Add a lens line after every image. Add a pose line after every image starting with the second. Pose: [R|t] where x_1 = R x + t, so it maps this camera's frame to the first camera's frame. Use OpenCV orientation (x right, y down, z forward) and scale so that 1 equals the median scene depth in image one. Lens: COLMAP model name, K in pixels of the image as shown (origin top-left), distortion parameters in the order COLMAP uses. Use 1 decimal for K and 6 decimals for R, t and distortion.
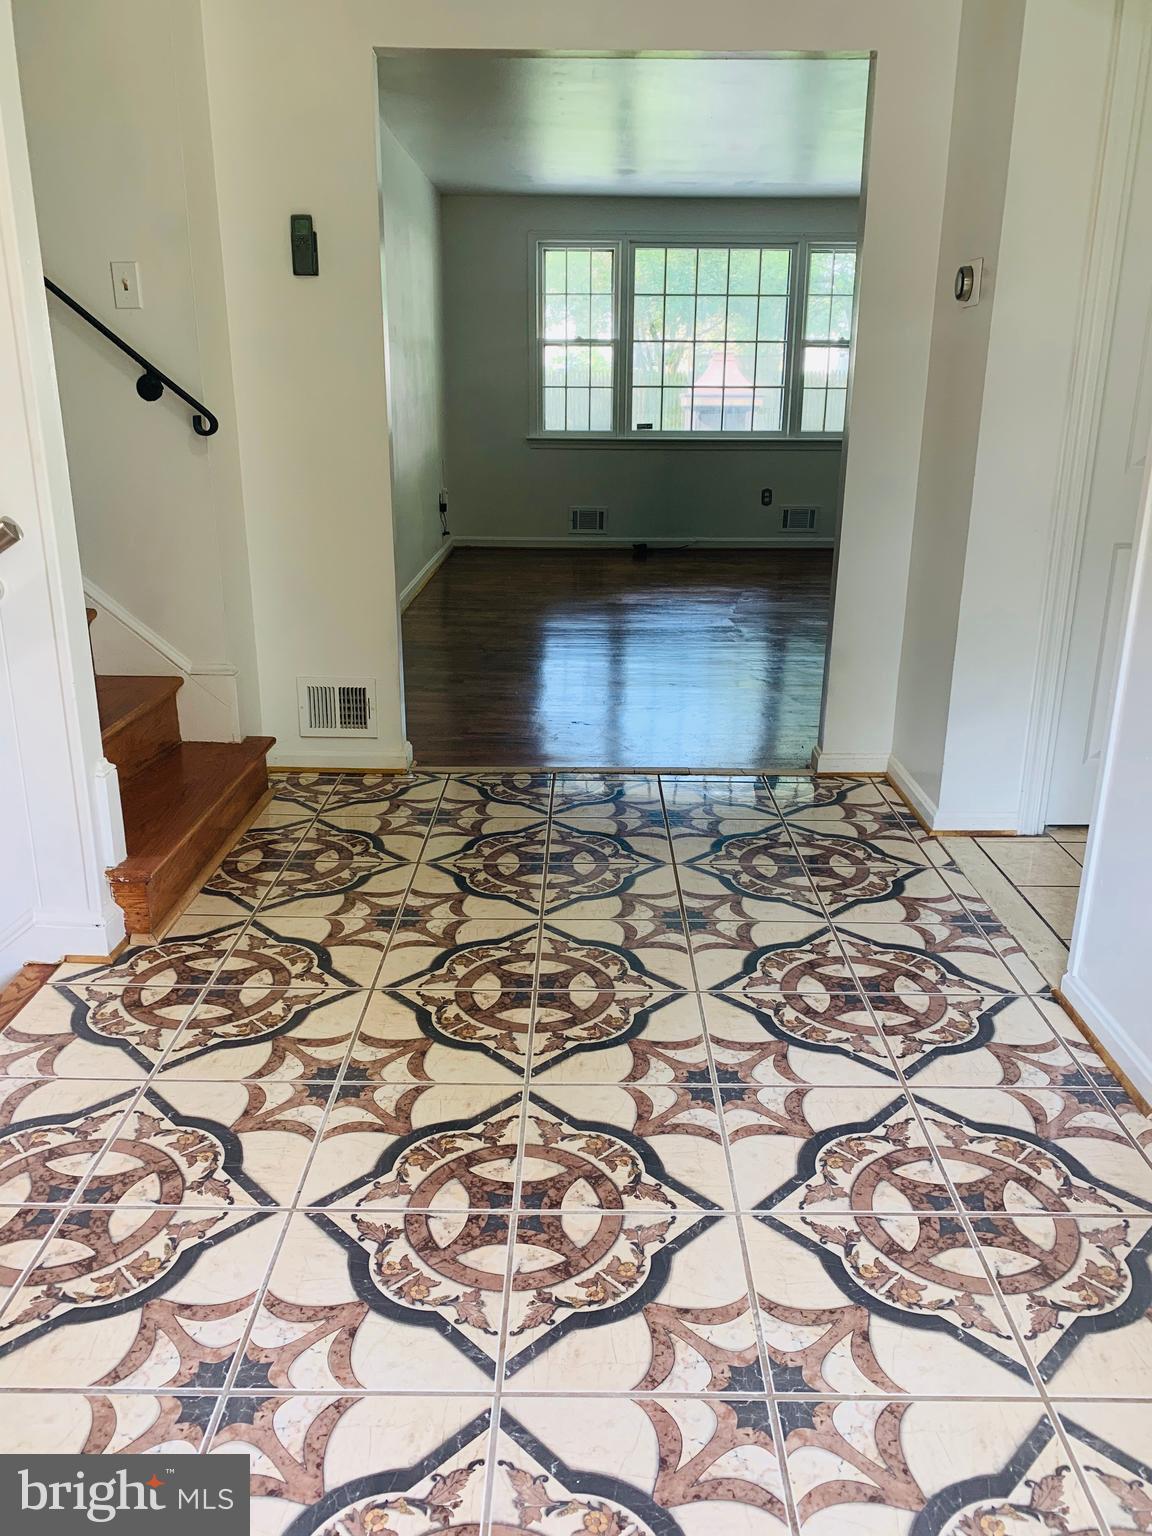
lens RADIAL K [[1177.6, 0, 572.0], [0, 1177.6, 758.2], [0, 0, 1]] dist [0.045028, -0.010800]
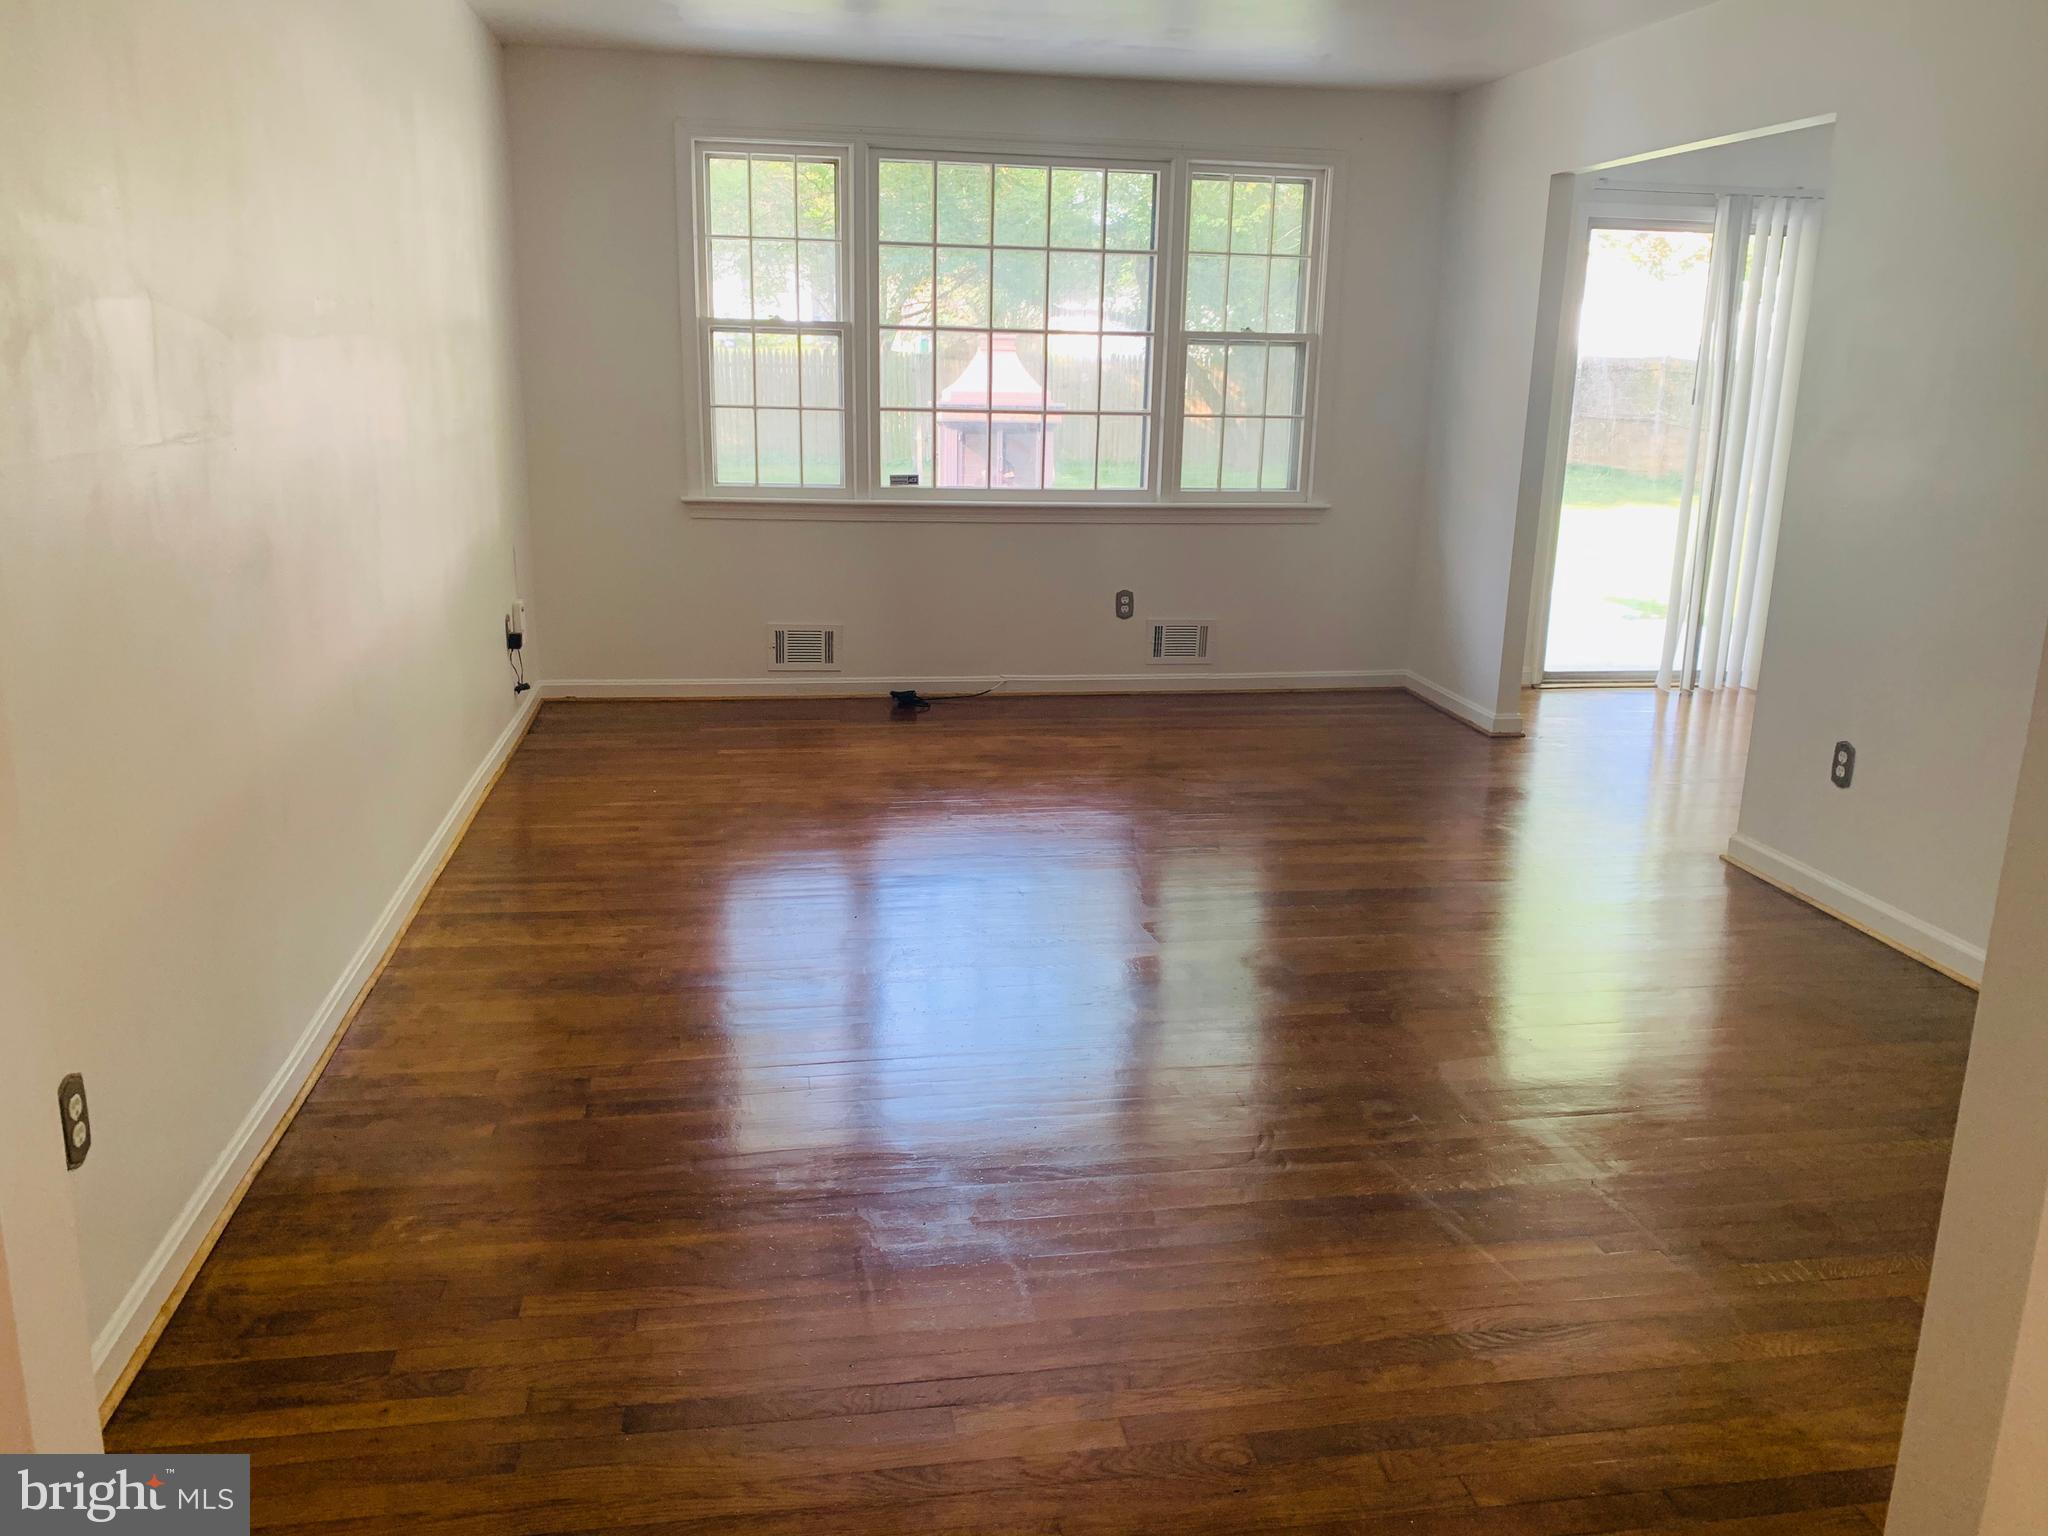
lens RADIAL K [[1570.1, 0, 1023.8], [0, 1570.1, 780.5], [0, 0, 1]] dist [0.045028, -0.010800]
pose [[0.986400, -0.027681, 0.162013, -0.005576], [0.037966, 0.997431, -0.060740, -0.096654], [-0.159916, 0.066065, 0.984917, 0.286865]]
